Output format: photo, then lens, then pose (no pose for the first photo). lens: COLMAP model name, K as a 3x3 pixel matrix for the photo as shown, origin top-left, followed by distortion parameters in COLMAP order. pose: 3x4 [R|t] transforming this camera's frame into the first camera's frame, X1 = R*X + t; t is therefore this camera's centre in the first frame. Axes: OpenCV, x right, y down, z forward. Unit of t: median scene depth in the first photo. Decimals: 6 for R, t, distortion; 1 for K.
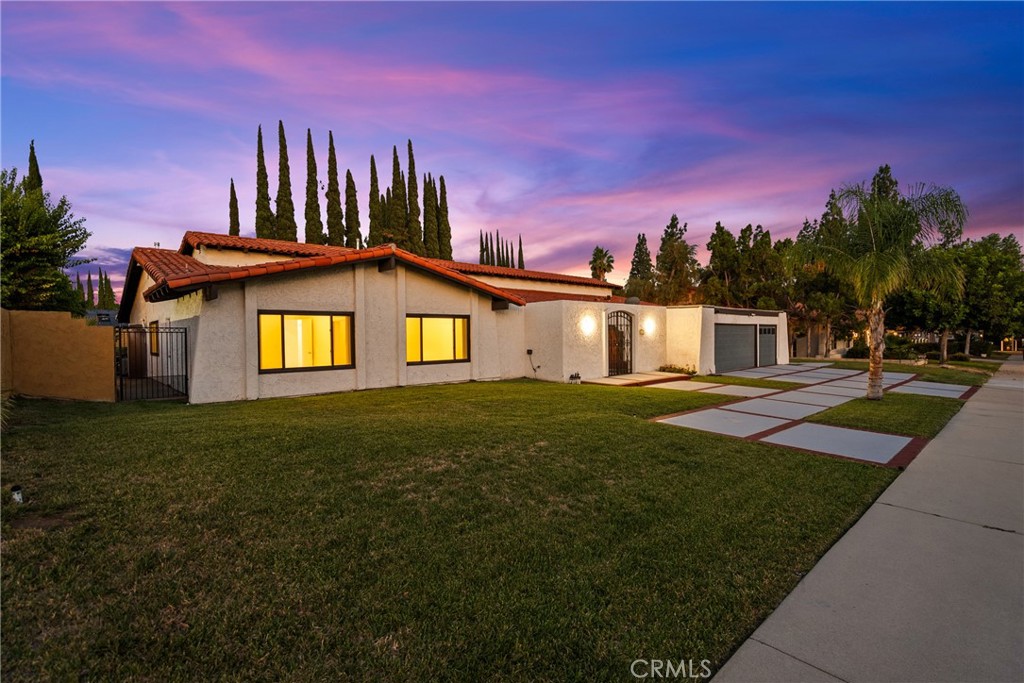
lens RADIAL K [[467.7, 0, 511.1], [0, 467.7, 335.6], [0, 0, 1]] dist [0.001852, -0.000356]
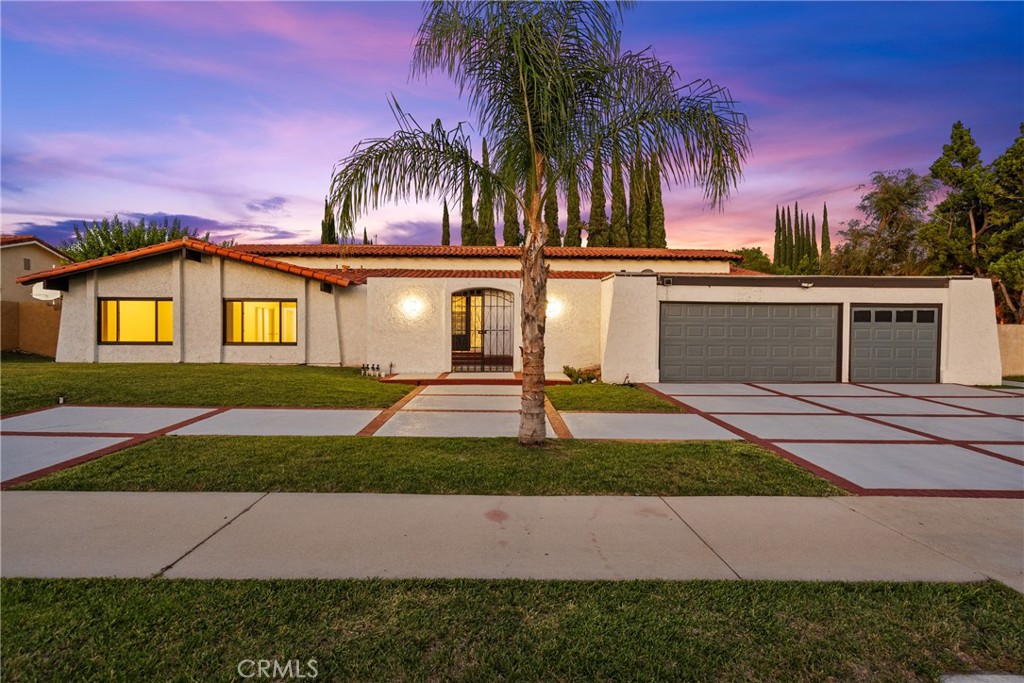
lens RADIAL K [[467.7, 0, 511.0], [0, 467.7, 343.9], [0, 0, 1]] dist [0.001852, -0.000356]
pose [[0.763443, 0.026420, -0.645334, 0.746036], [-0.012218, 0.999575, 0.026469, 0.017280], [0.645759, -0.012323, 0.763442, 0.437067]]
